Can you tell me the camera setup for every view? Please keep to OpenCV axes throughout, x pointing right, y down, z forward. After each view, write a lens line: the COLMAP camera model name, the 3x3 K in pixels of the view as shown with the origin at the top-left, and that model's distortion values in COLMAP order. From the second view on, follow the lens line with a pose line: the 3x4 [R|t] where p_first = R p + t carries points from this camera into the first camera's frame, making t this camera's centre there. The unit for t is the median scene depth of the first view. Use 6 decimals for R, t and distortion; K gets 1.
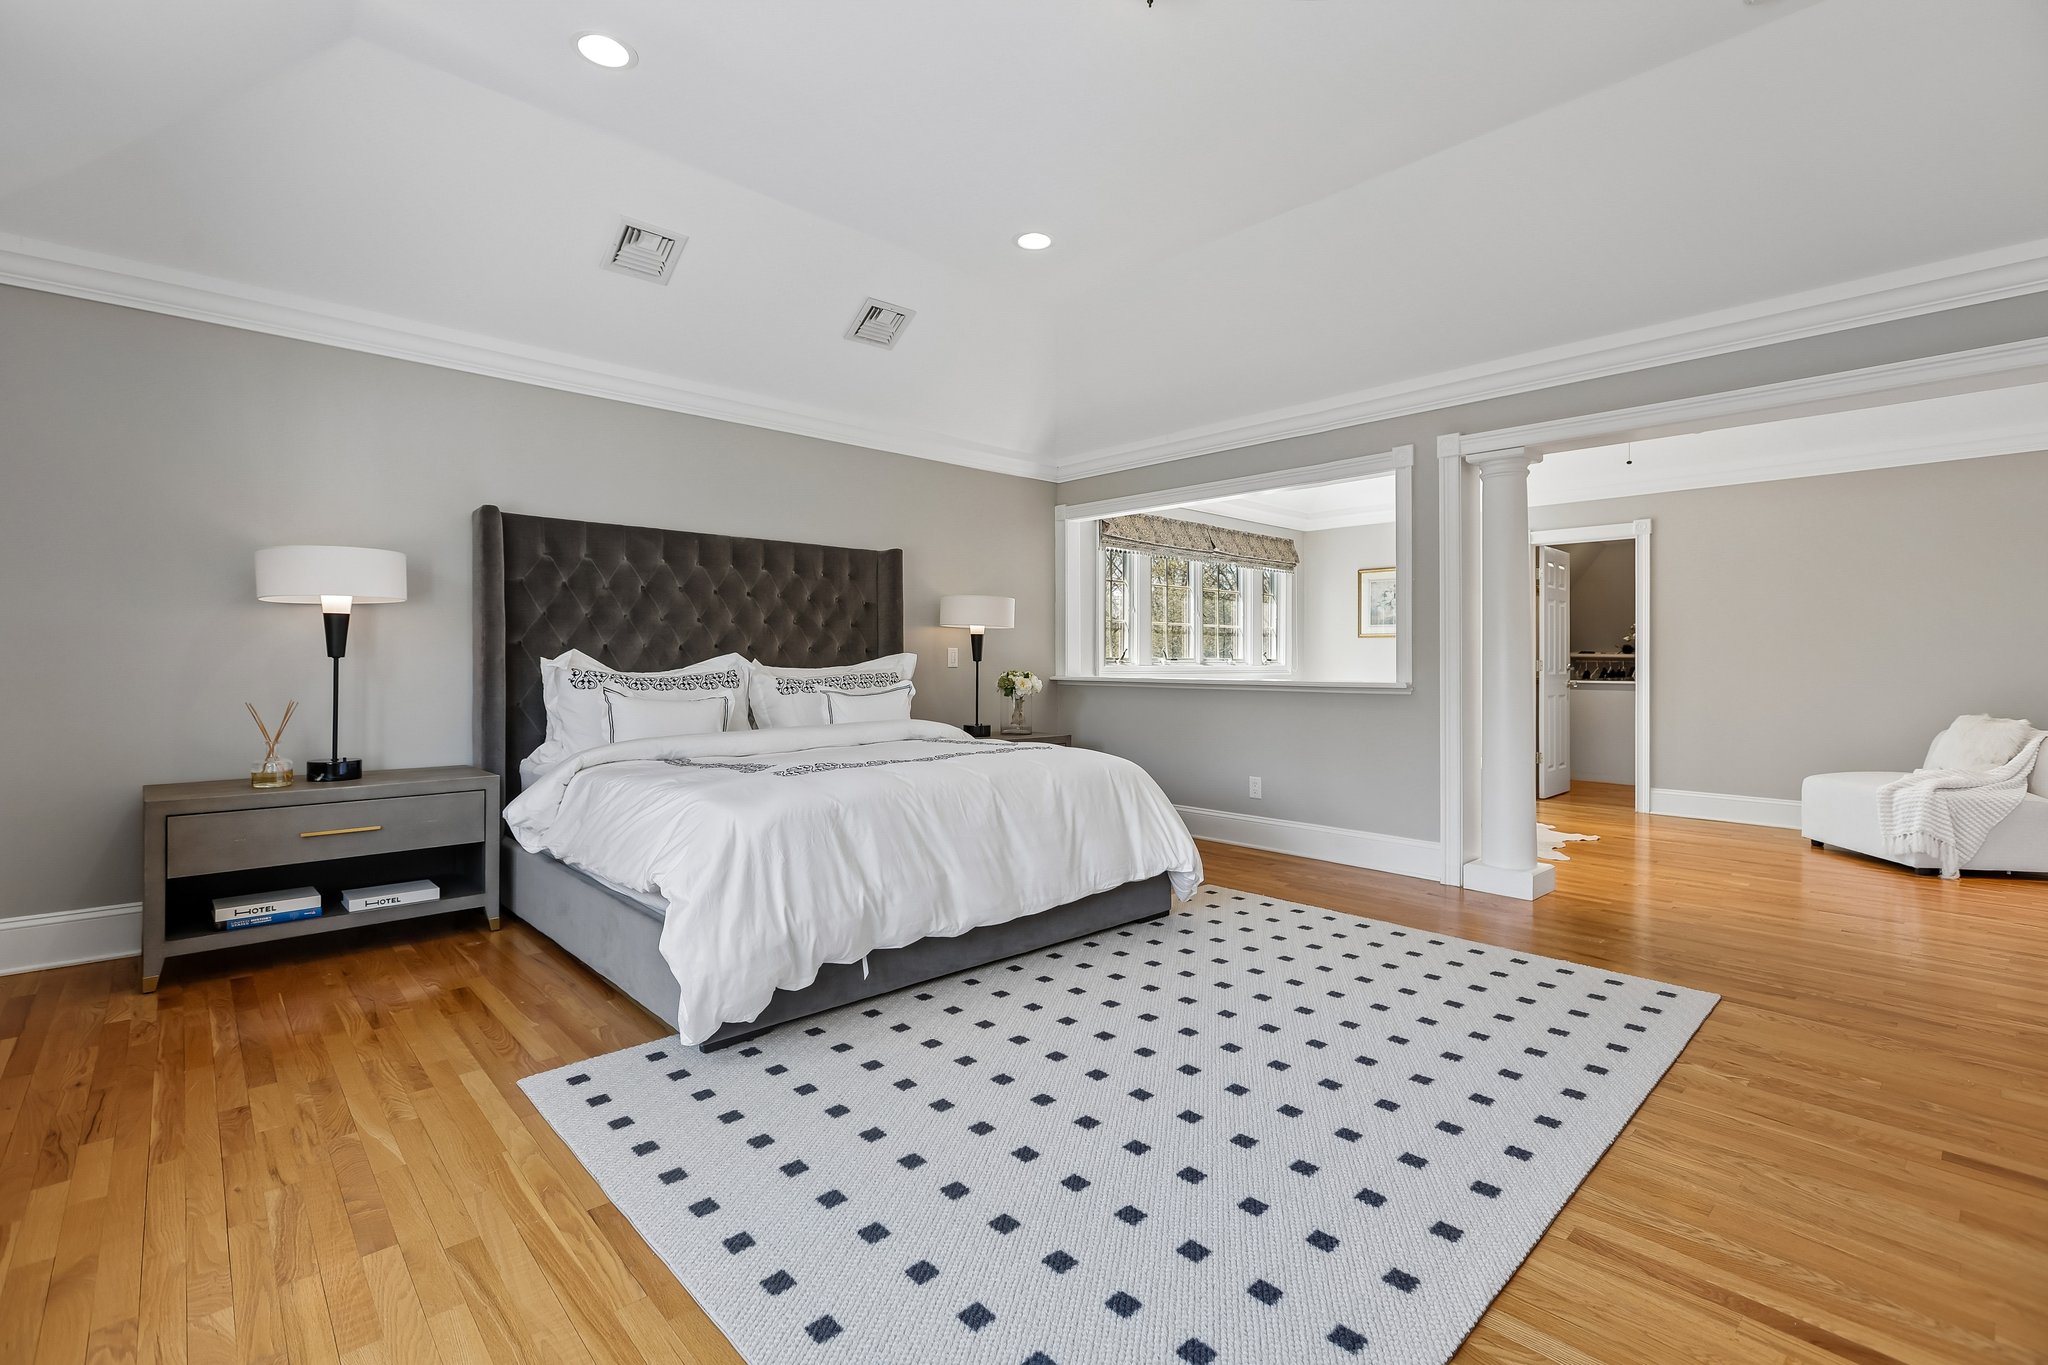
lens RADIAL K [[920.8, 0, 1041.0], [0, 920.8, 661.2], [0, 0, 1]] dist [0.005449, -0.000866]
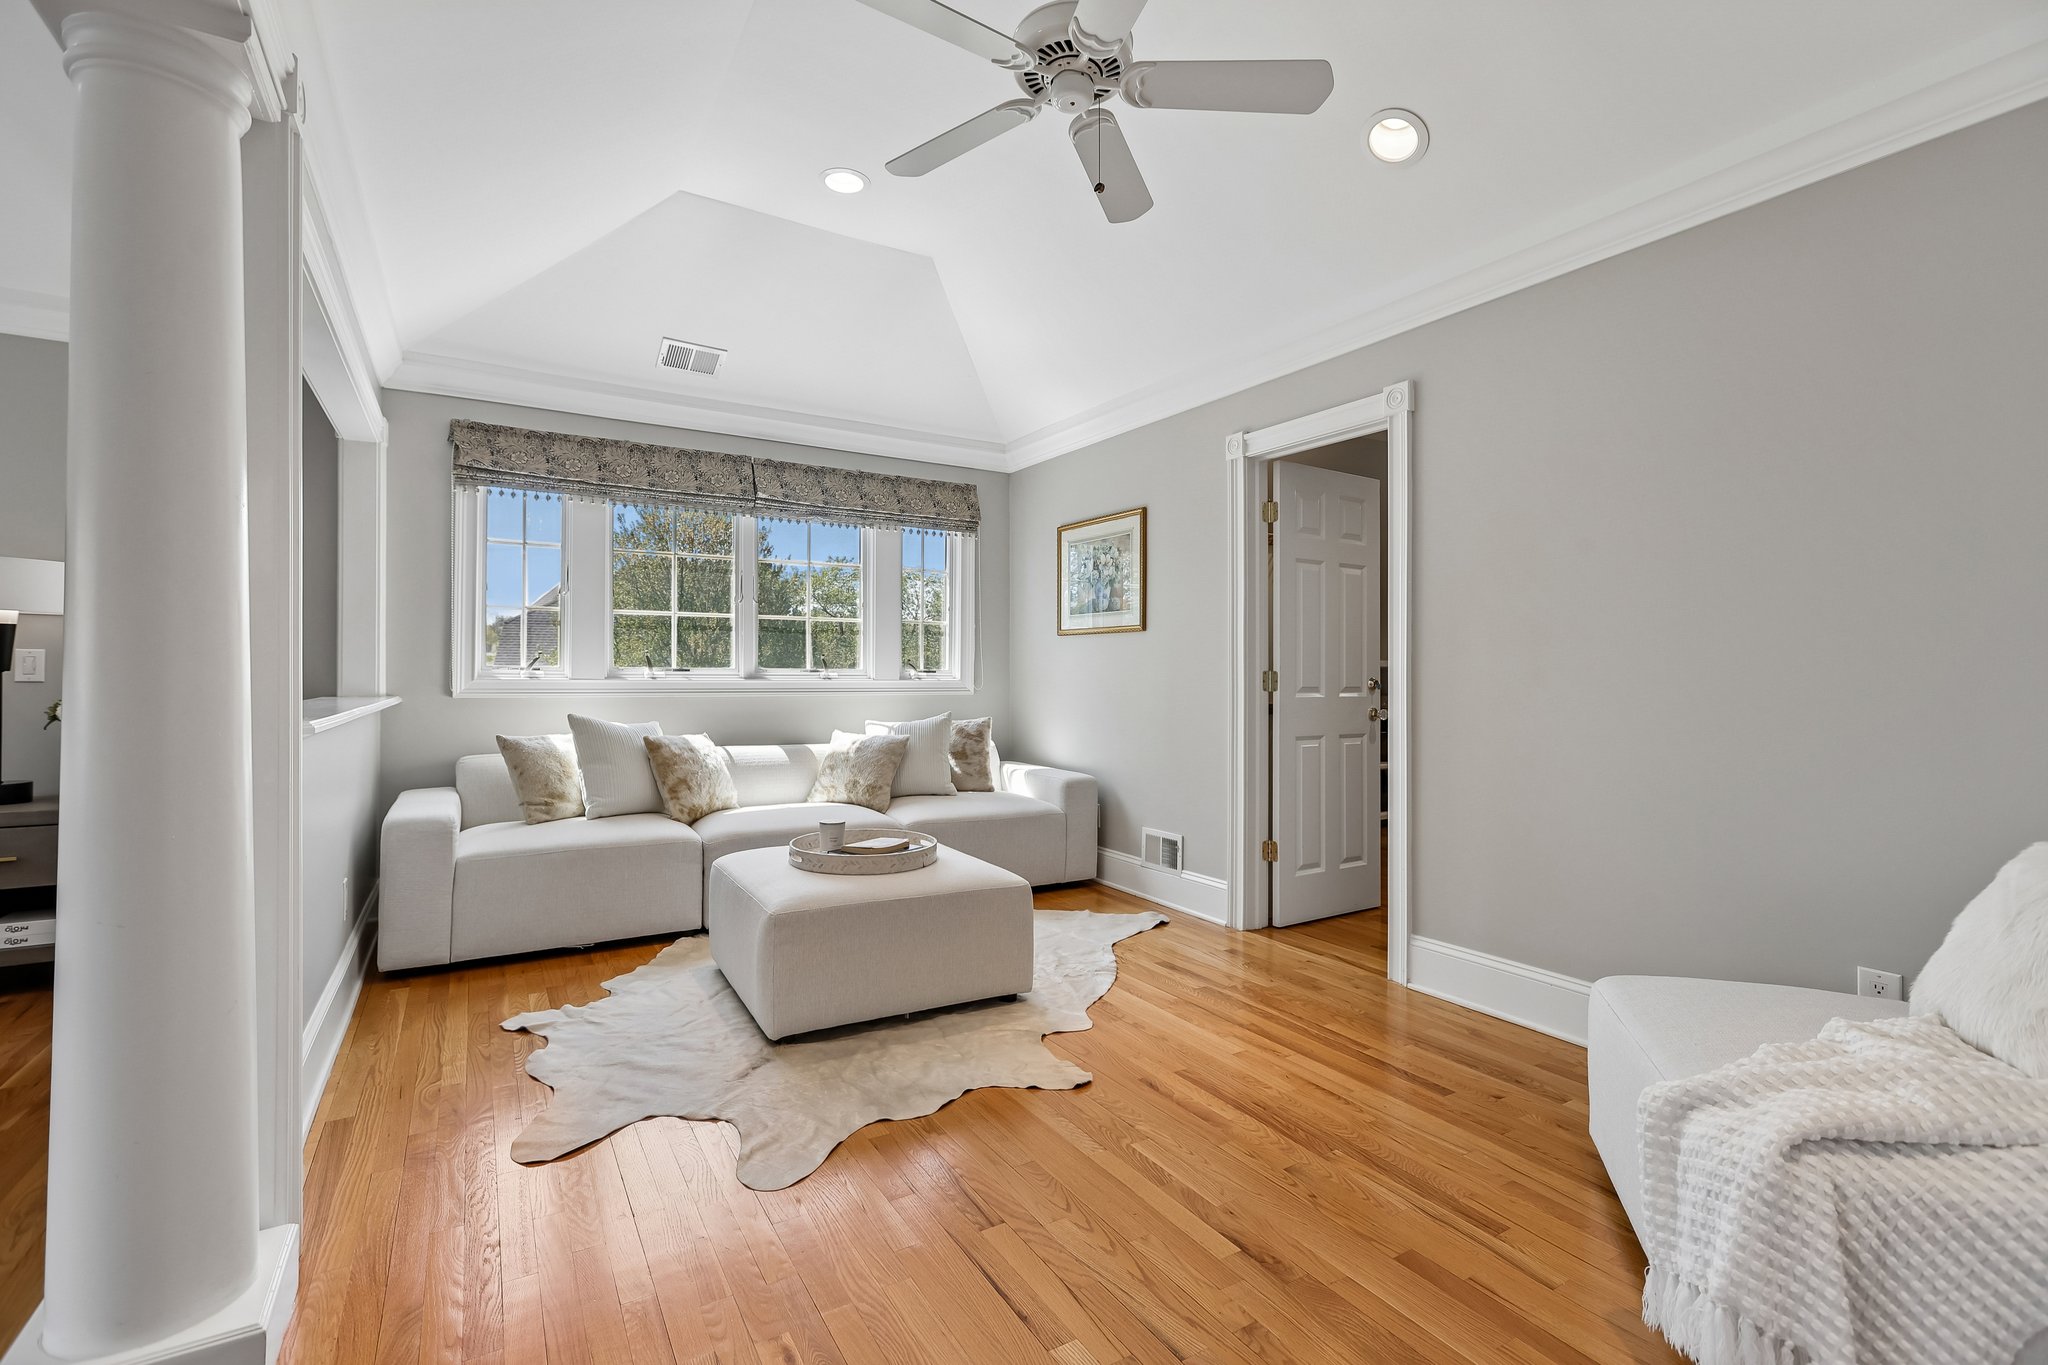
lens RADIAL K [[920.8, 0, 1015.1], [0, 920.8, 672.8], [0, 0, 1]] dist [0.005449, -0.000866]
pose [[0.975710, 0.000928, -0.219064, 0.566111], [-0.001366, 0.999997, -0.001847, 0.000773], [0.219062, 0.002101, 0.975709, 0.483179]]
